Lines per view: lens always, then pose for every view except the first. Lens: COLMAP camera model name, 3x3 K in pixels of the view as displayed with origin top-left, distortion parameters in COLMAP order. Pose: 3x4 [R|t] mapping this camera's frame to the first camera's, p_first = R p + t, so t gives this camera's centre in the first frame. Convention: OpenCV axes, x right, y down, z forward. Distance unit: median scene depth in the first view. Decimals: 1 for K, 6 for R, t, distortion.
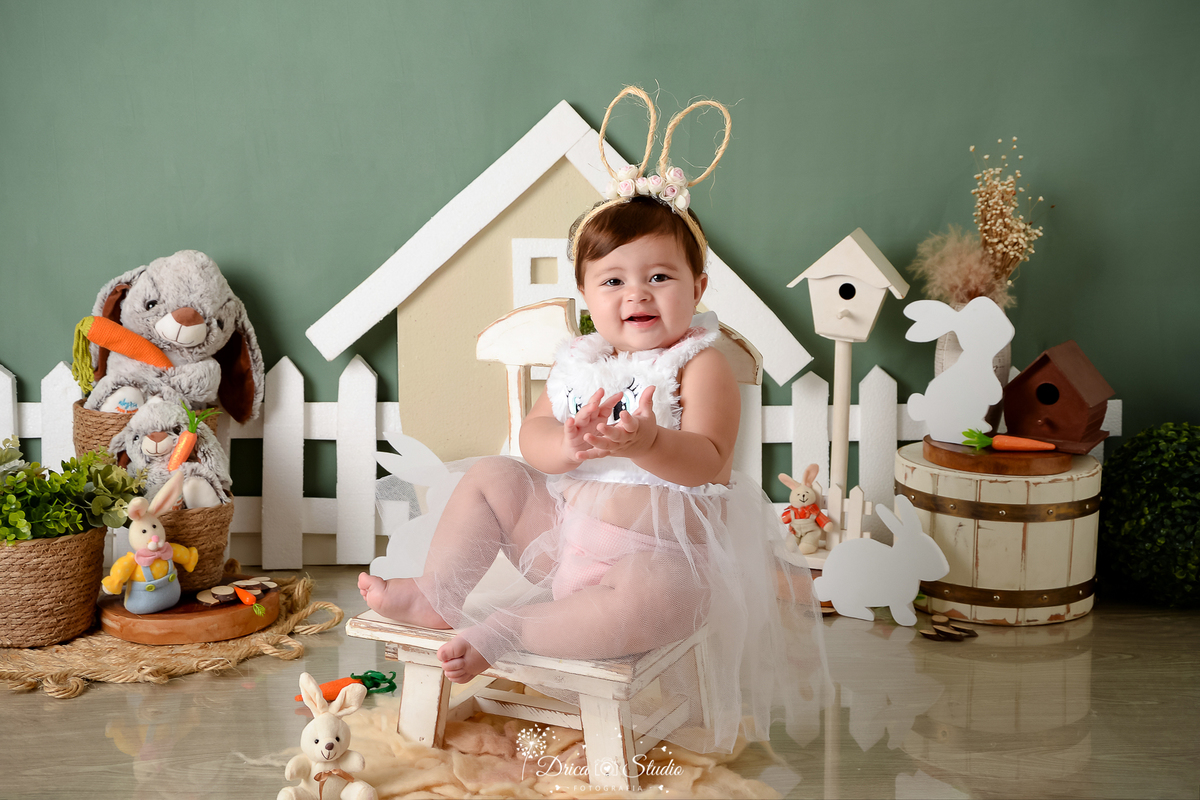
lens RADIAL K [[1664.2, 0, 607.9], [0, 1664.2, 392.2], [0, 0, 1]] dist [0.196034, 0.000000]
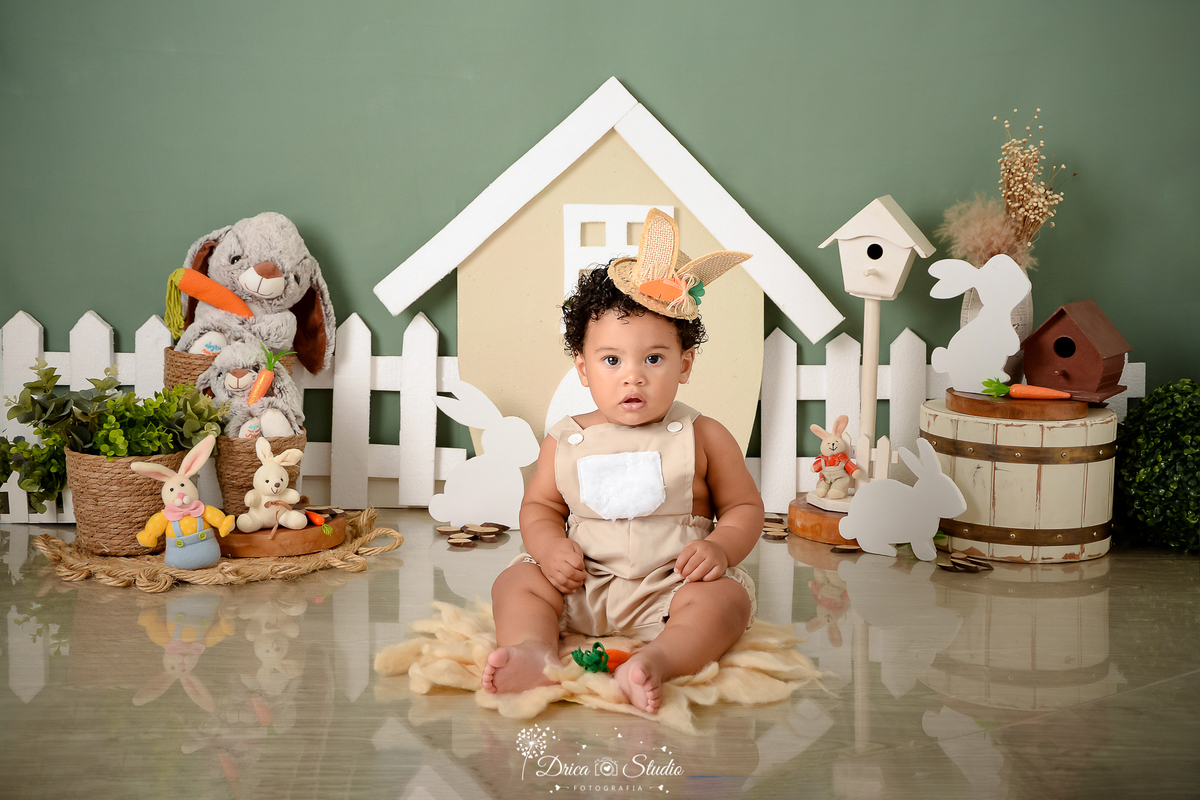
lens RADIAL K [[1706.5, 0, 585.3], [0, 1706.5, 384.8], [0, 0, 1]] dist [0.238258, 0.000000]
pose [[0.998129, 0.010932, -0.060152, 0.025685], [-0.013126, 0.999258, -0.036212, 0.067736], [0.059711, 0.036934, 0.997532, -0.105574]]
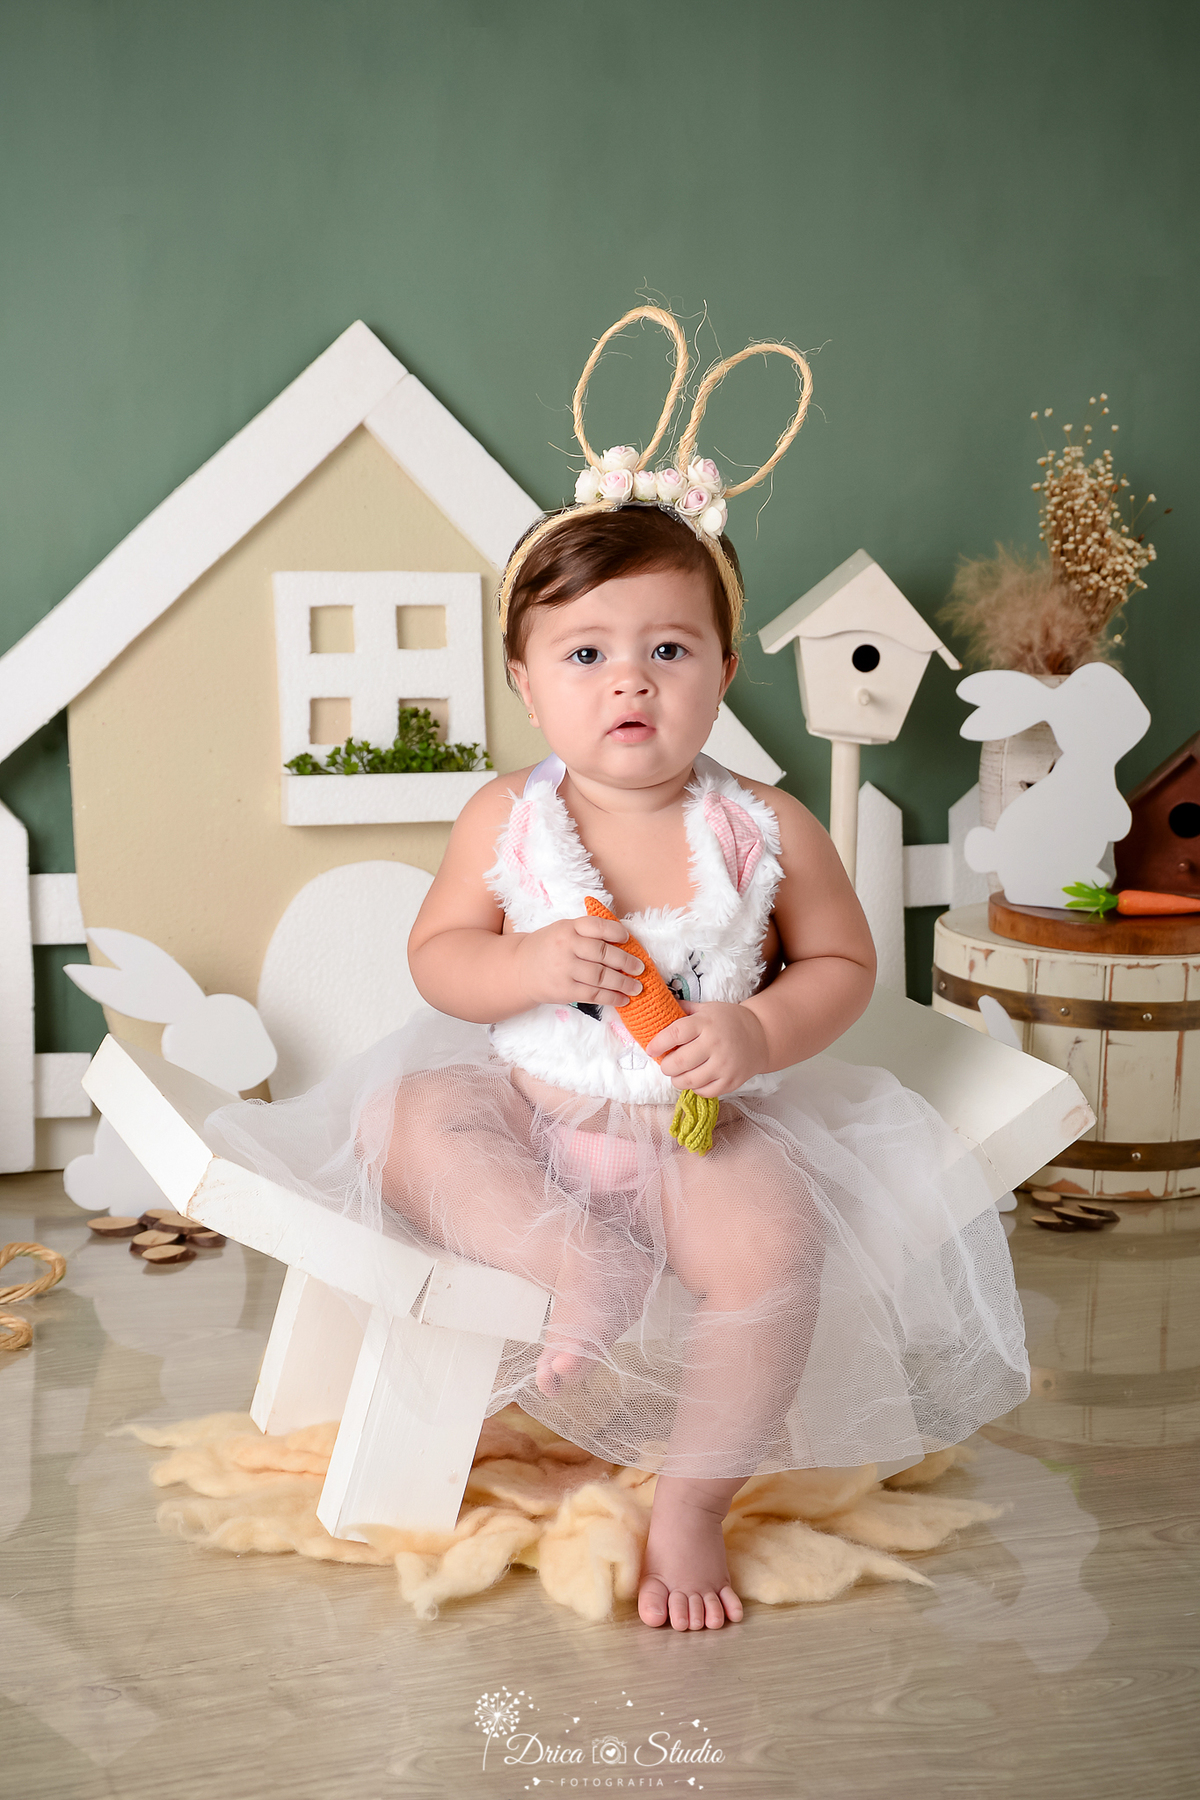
lens RADIAL K [[2951.1, 0, 570.2], [0, 2951.1, 941.2], [0, 0, 1]] dist [0.261918, 0.000000]
pose [[0.964417, -0.044597, 0.260599, -0.237899], [0.035076, 0.998540, 0.041076, -0.007277], [-0.262050, -0.030474, 0.964573, 0.012789]]
